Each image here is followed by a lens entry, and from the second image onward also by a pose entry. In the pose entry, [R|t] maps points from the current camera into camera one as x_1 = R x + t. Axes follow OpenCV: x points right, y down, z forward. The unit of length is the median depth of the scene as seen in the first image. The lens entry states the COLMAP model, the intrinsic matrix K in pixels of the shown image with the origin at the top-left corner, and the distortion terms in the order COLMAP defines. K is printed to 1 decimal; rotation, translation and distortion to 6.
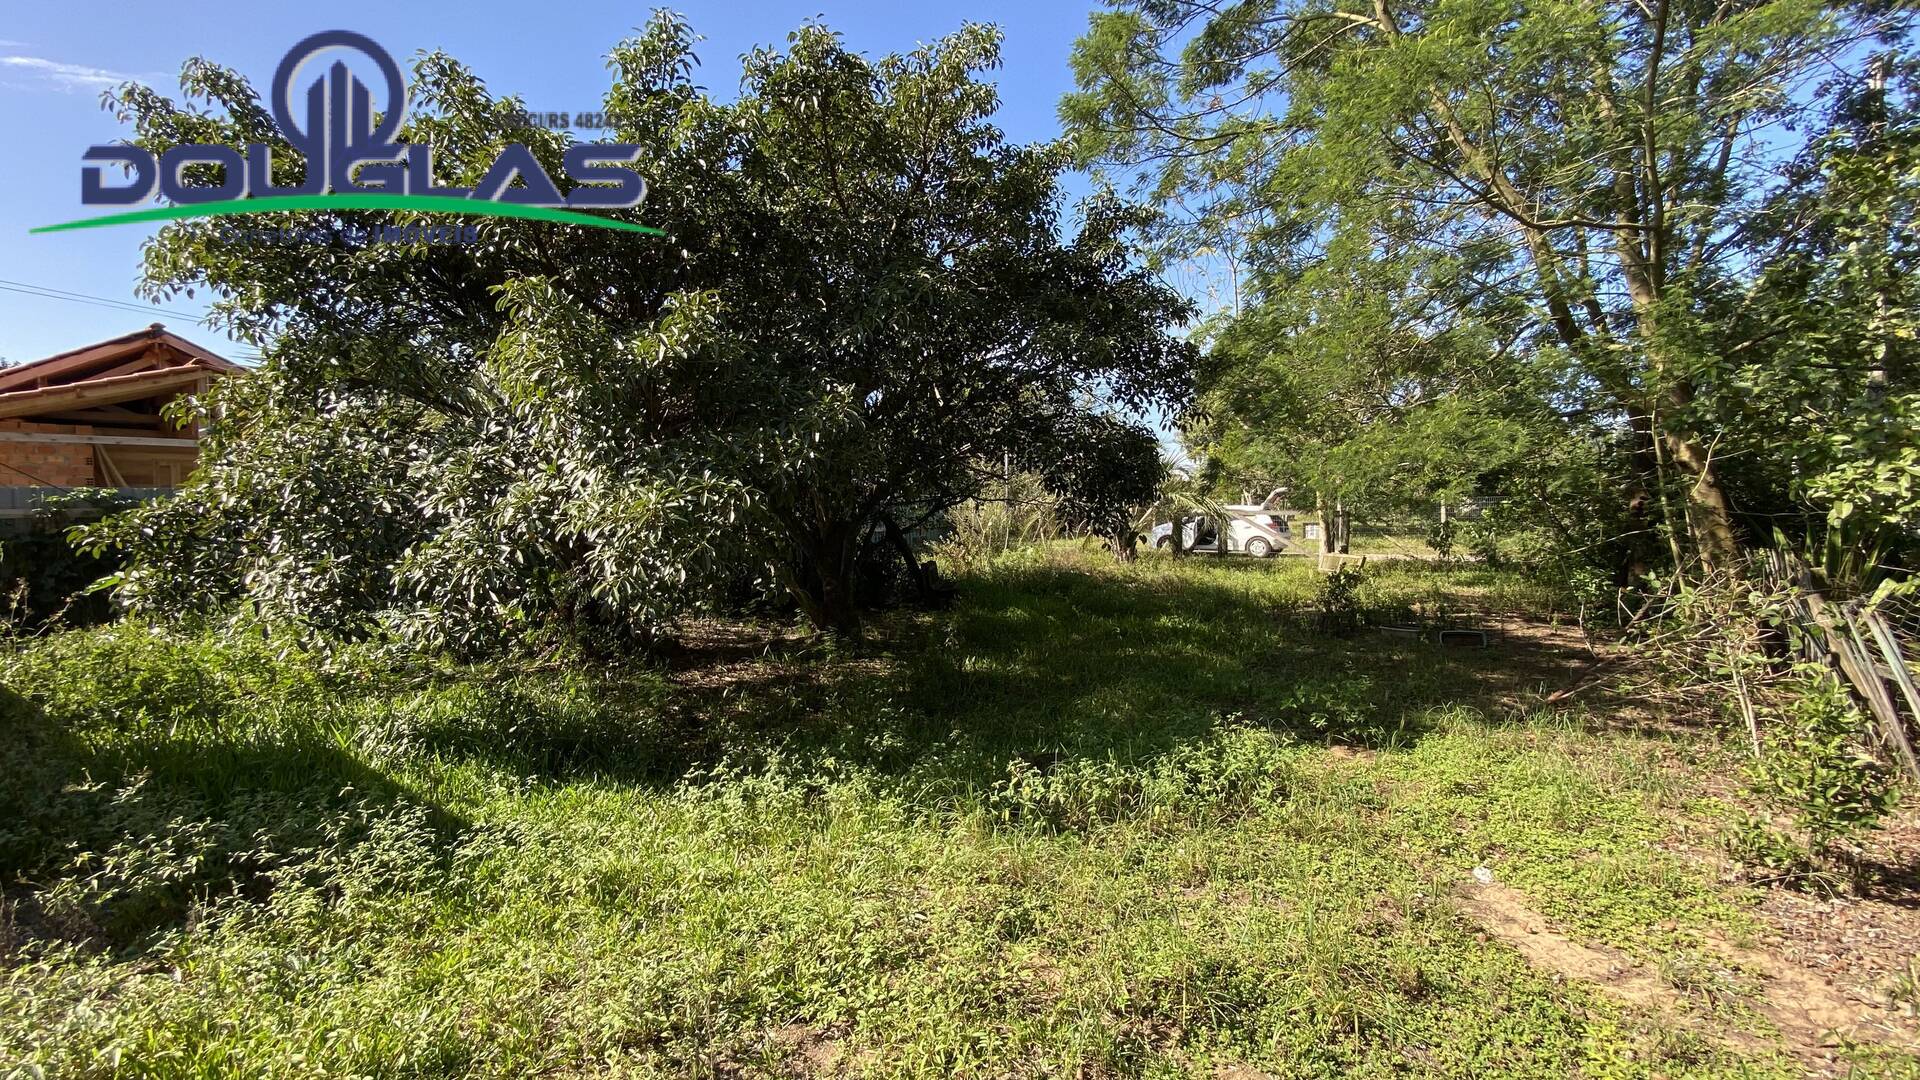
lens RADIAL K [[776.5, 0, 950.8], [0, 776.5, 540.6], [0, 0, 1]] dist [0.038189, -0.028164]
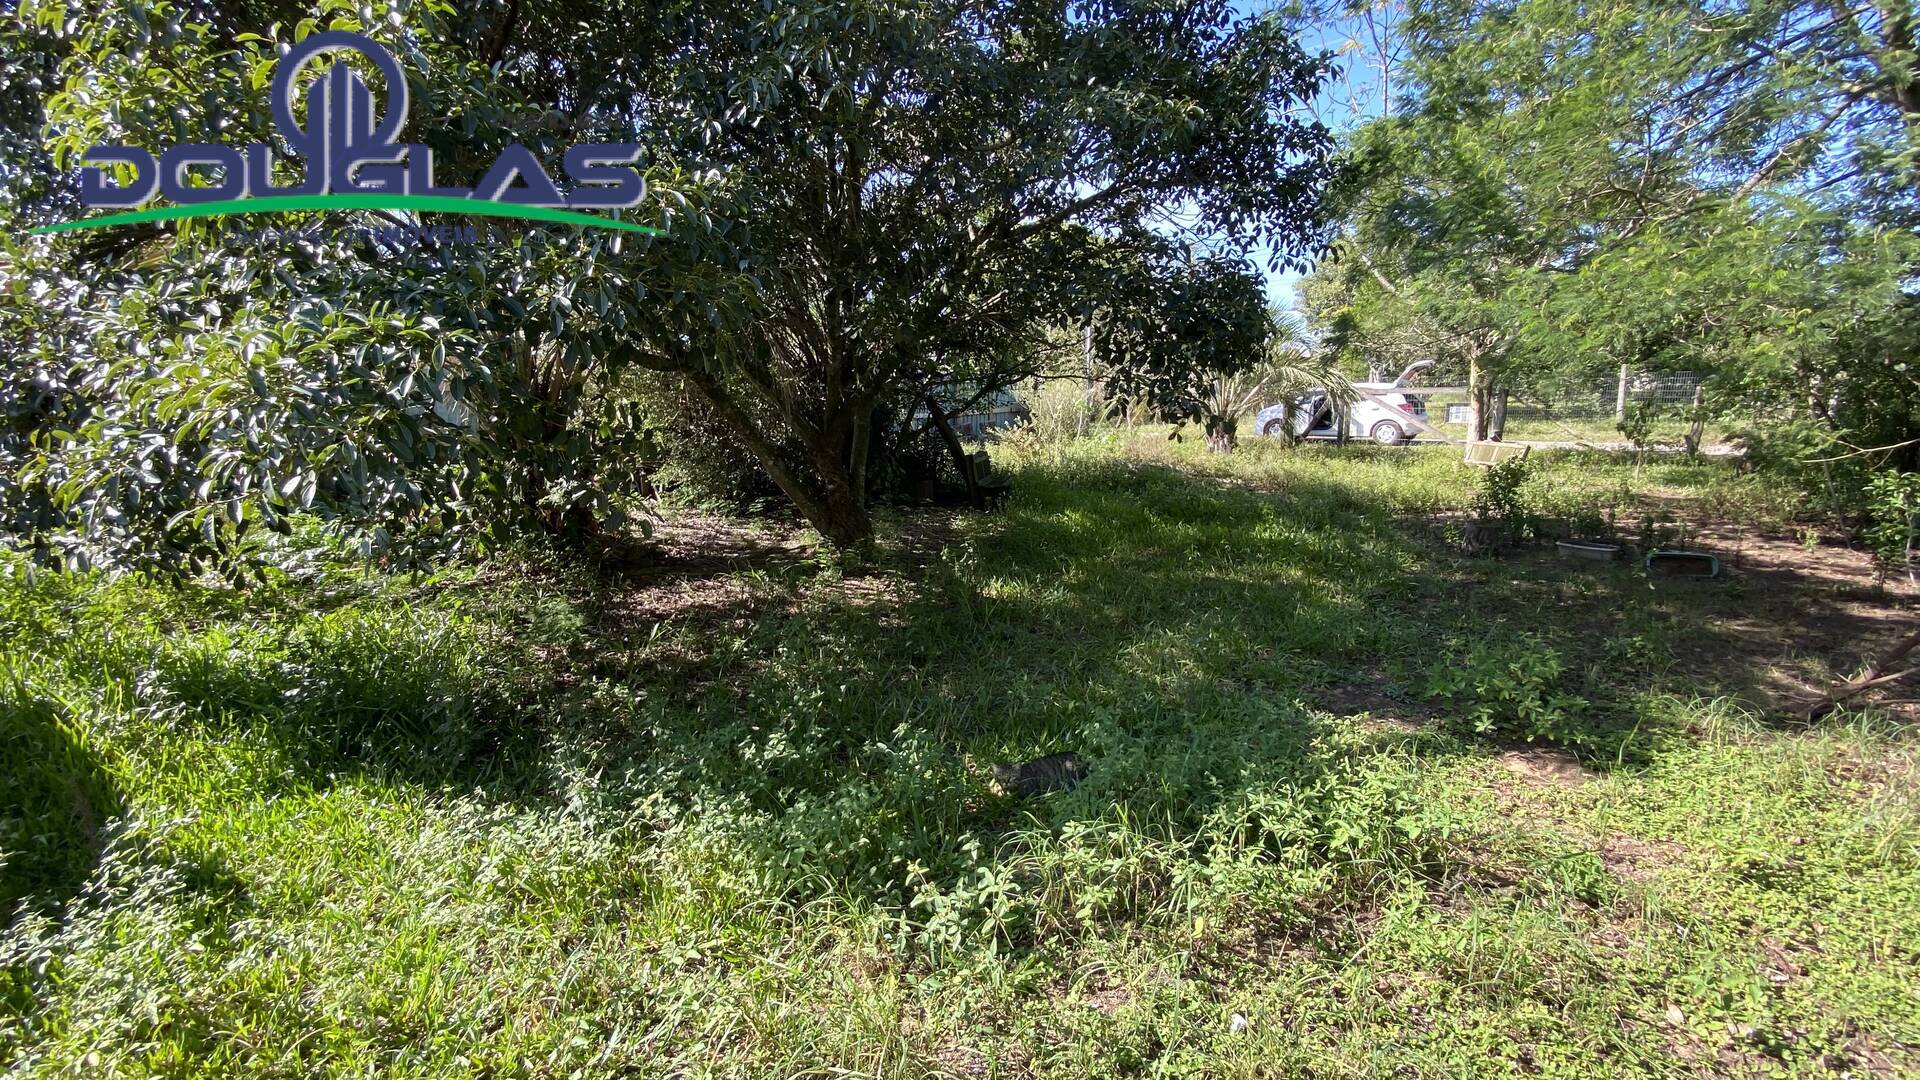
lens RADIAL K [[776.5, 0, 950.8], [0, 776.5, 540.6], [0, 0, 1]] dist [0.038189, -0.028164]
pose [[0.992452, 0.018558, -0.121225, 0.054799], [-0.000440, 0.989017, 0.147801, -0.002748], [0.122636, -0.146632, 0.981560, 0.170068]]
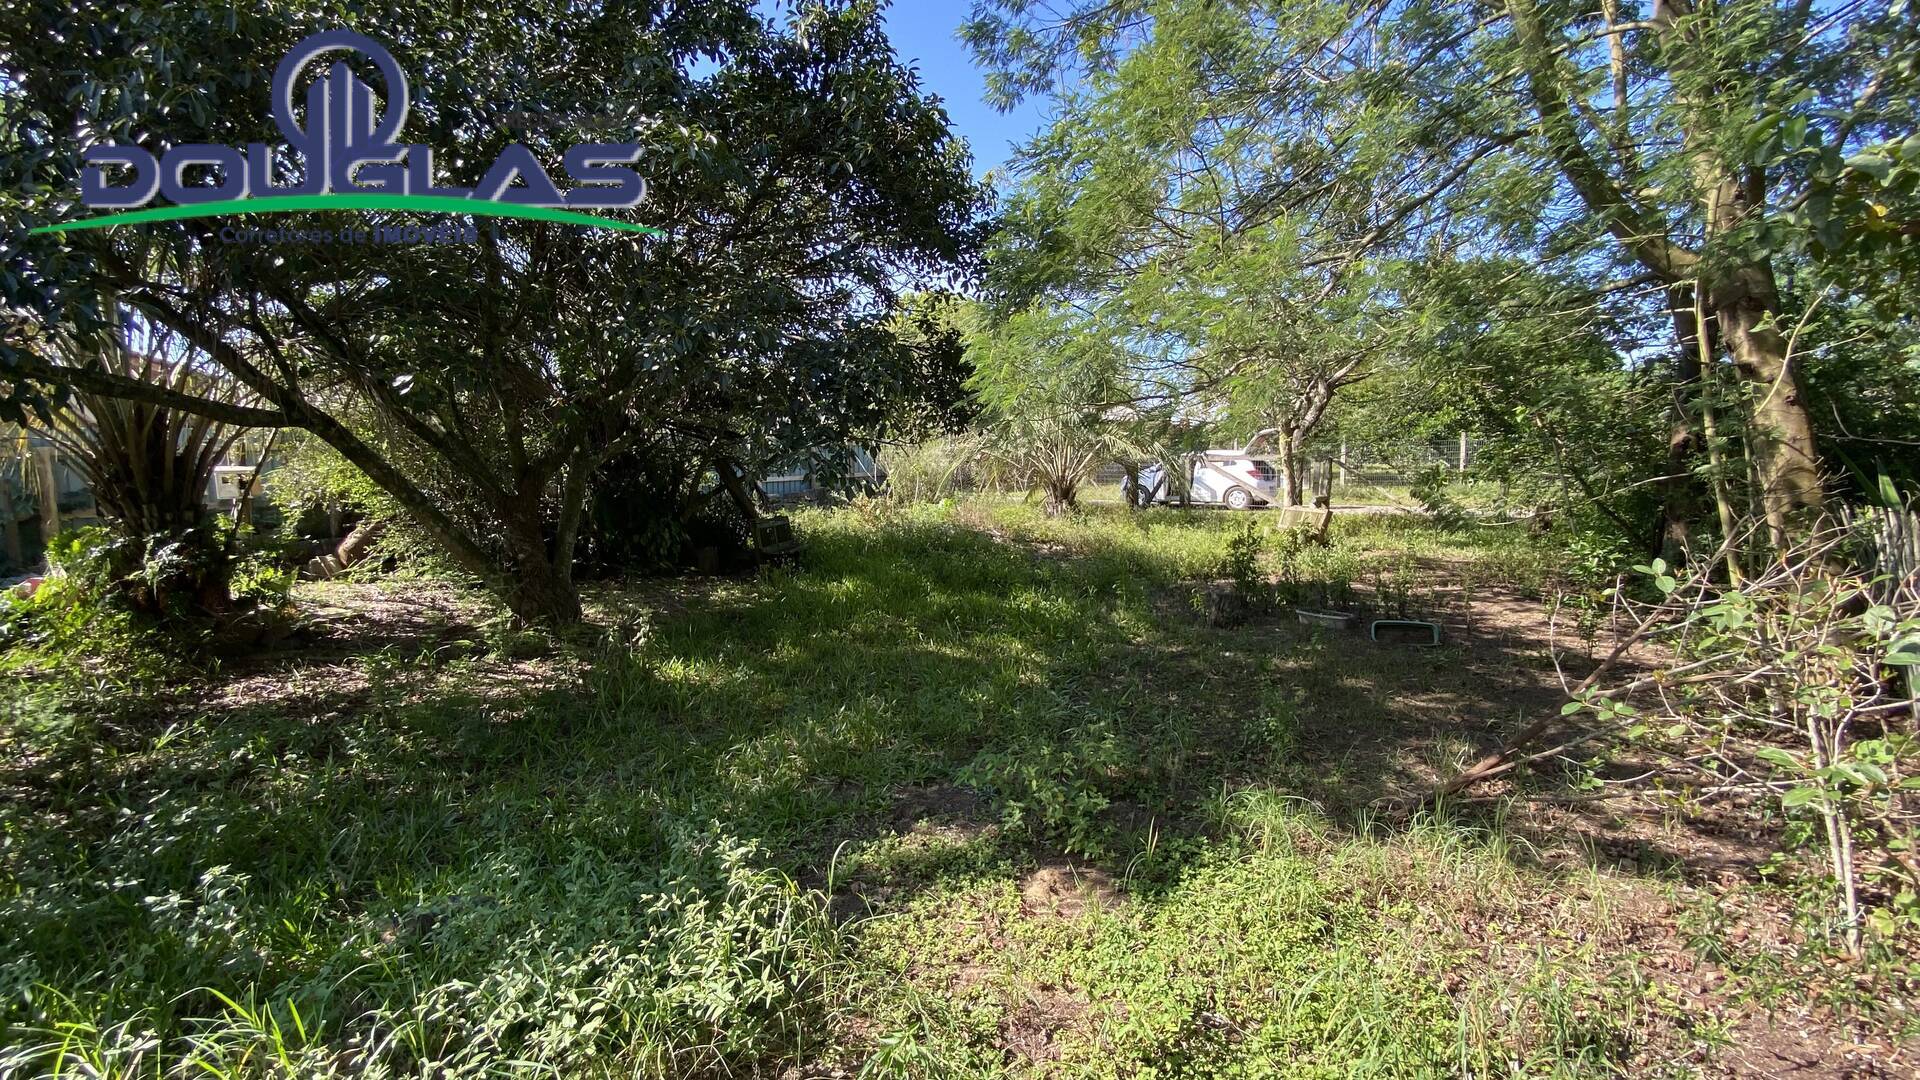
lens RADIAL K [[776.5, 0, 950.8], [0, 776.5, 540.6], [0, 0, 1]] dist [0.038189, -0.028164]
pose [[0.999029, 0.003946, -0.043888, 0.225813], [-0.001080, 0.997876, 0.065126, -0.001167], [0.044052, -0.065015, 0.996911, 0.236254]]
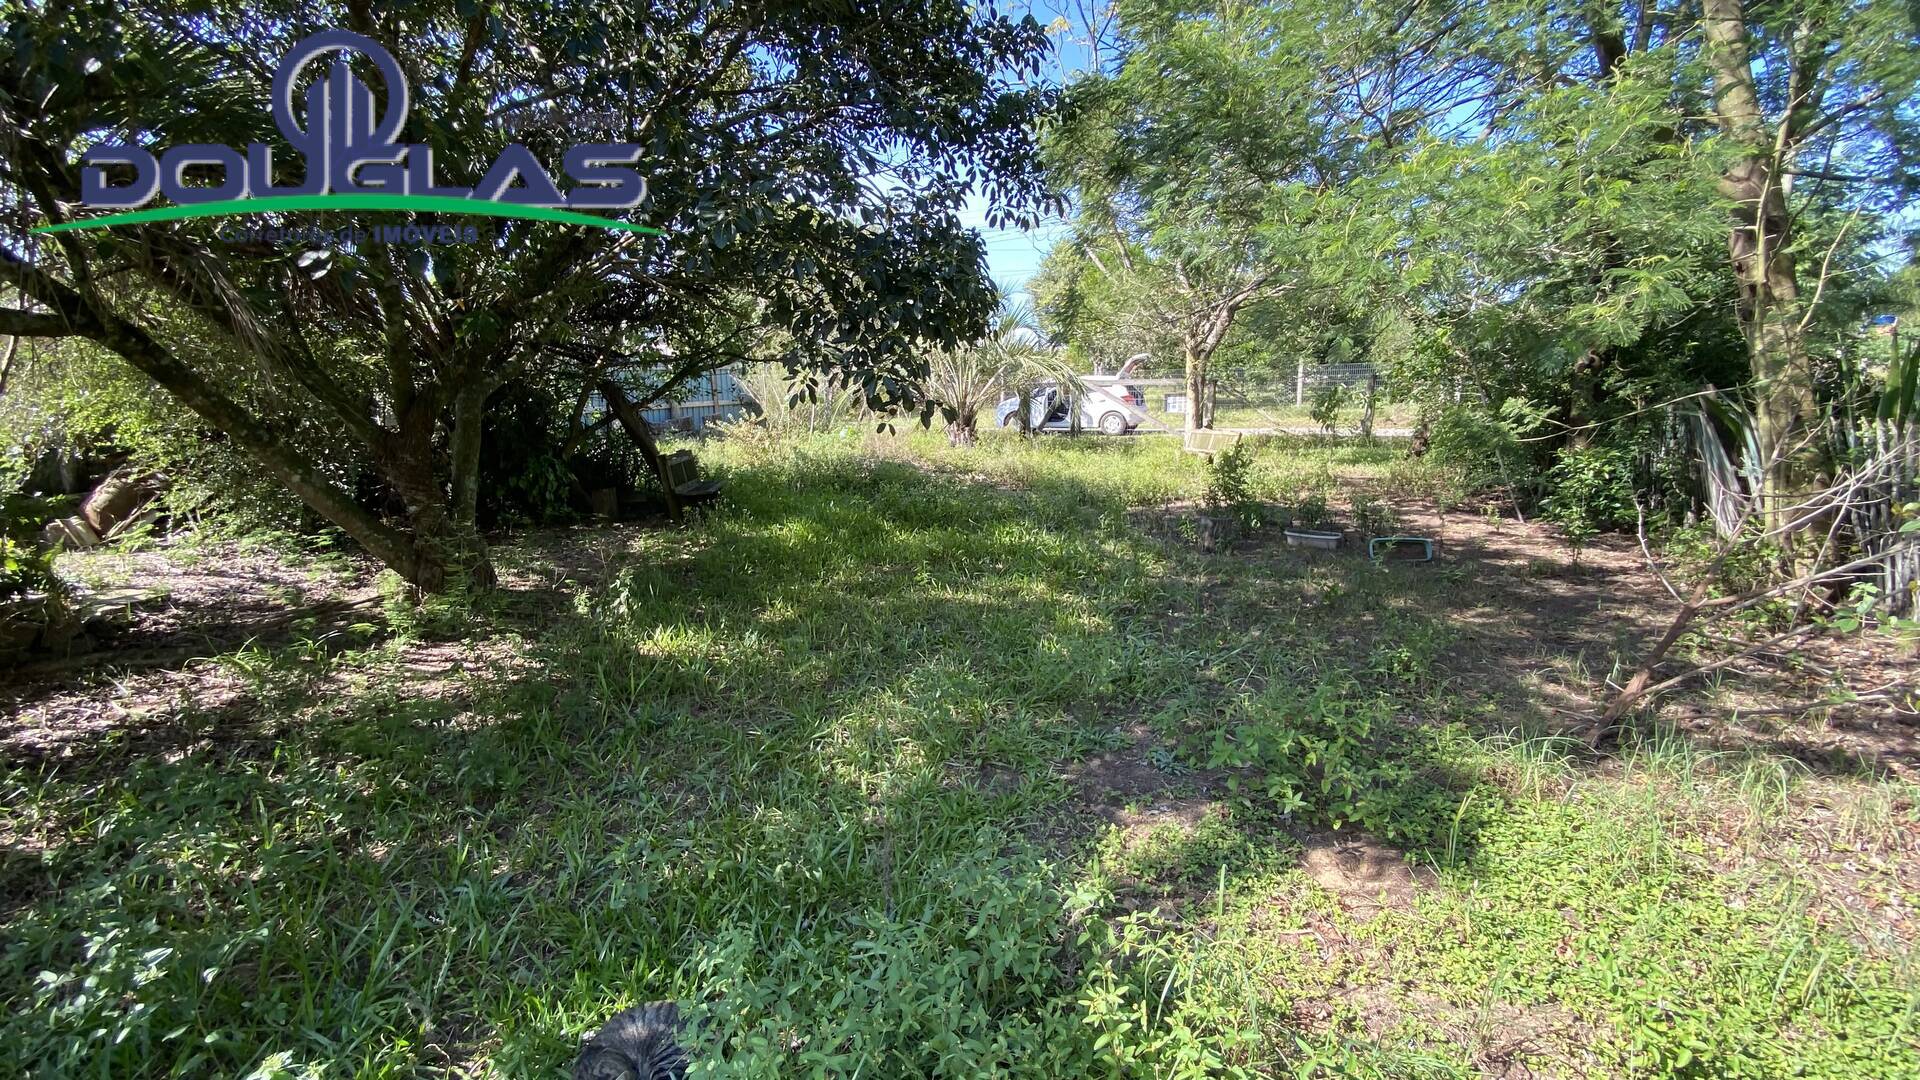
lens RADIAL K [[776.5, 0, 950.8], [0, 776.5, 540.6], [0, 0, 1]] dist [0.038189, -0.028164]
pose [[0.983176, -0.041271, 0.177939, 0.099220], [0.013365, 0.987783, 0.155259, 0.000530], [-0.182173, -0.150268, 0.971716, 0.307793]]
